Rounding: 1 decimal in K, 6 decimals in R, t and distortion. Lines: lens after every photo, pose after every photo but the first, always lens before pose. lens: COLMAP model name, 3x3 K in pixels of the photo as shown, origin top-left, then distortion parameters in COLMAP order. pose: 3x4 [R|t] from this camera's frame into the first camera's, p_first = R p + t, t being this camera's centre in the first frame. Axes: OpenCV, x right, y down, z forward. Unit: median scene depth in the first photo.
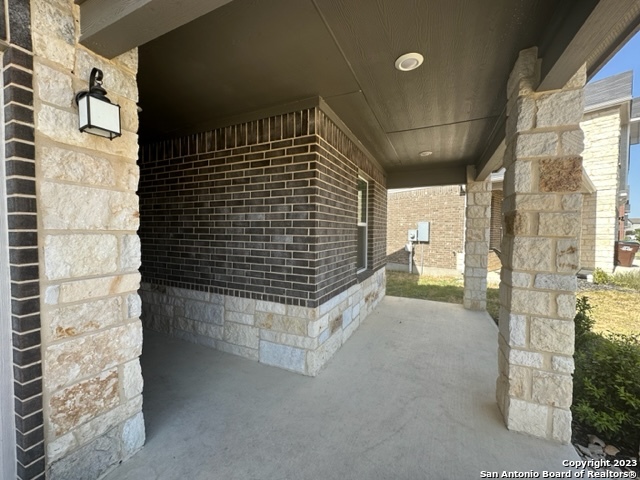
lens RADIAL K [[257.1, 0, 321.8], [0, 257.1, 240.9], [0, 0, 1]] dist [-0.004595, 0.001044]
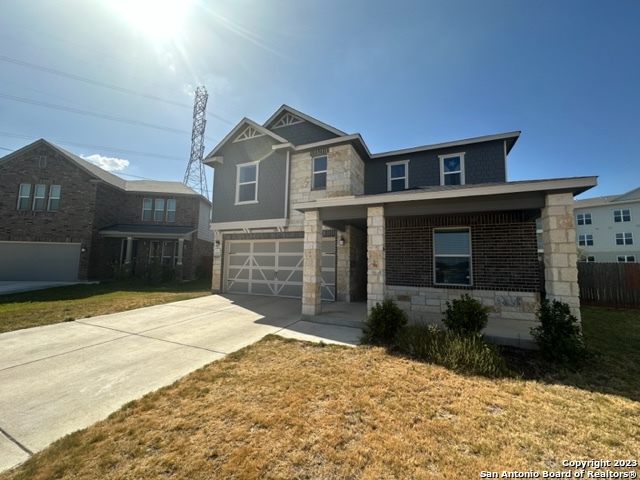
lens RADIAL K [[257.1, 0, 320.0], [0, 257.1, 238.8], [0, 0, 1]] dist [-0.004595, 0.001044]
pose [[0.006587, -0.111104, -0.993787, 0.891212], [-0.054007, 0.992319, -0.111297, 0.028716], [0.998519, 0.054404, 0.000536, 0.066498]]
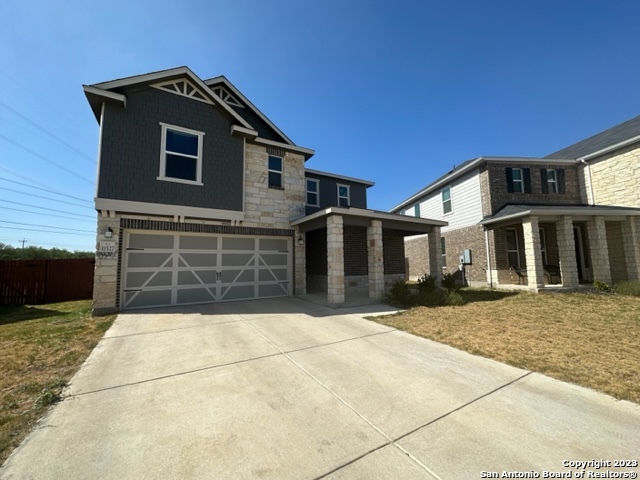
lens RADIAL K [[257.1, 0, 322.8], [0, 257.1, 240.2], [0, 0, 1]] dist [-0.004595, 0.001044]
pose [[0.830594, -0.079389, -0.551191, 0.584108], [0.005436, 0.990895, -0.134529, 0.070949], [0.556852, 0.108743, 0.823463, -0.742648]]
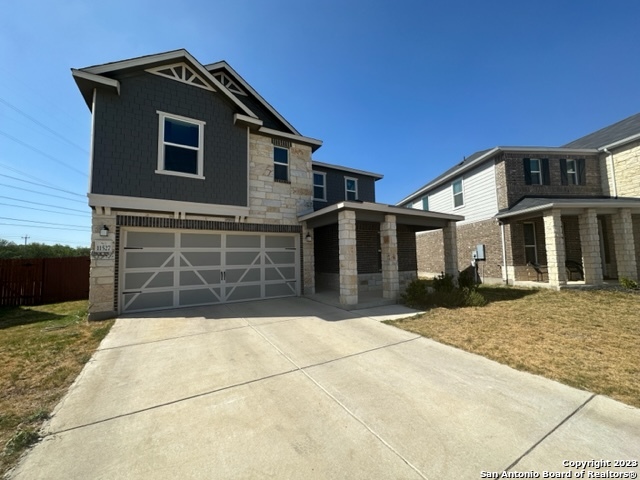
lens RADIAL K [[257.1, 0, 322.7], [0, 257.1, 240.0], [0, 0, 1]] dist [-0.004595, 0.001044]
pose [[0.826584, -0.072904, -0.558072, 0.522197], [0.011283, 0.993522, -0.113077, 0.053139], [0.562701, 0.087171, 0.822052, -0.709580]]
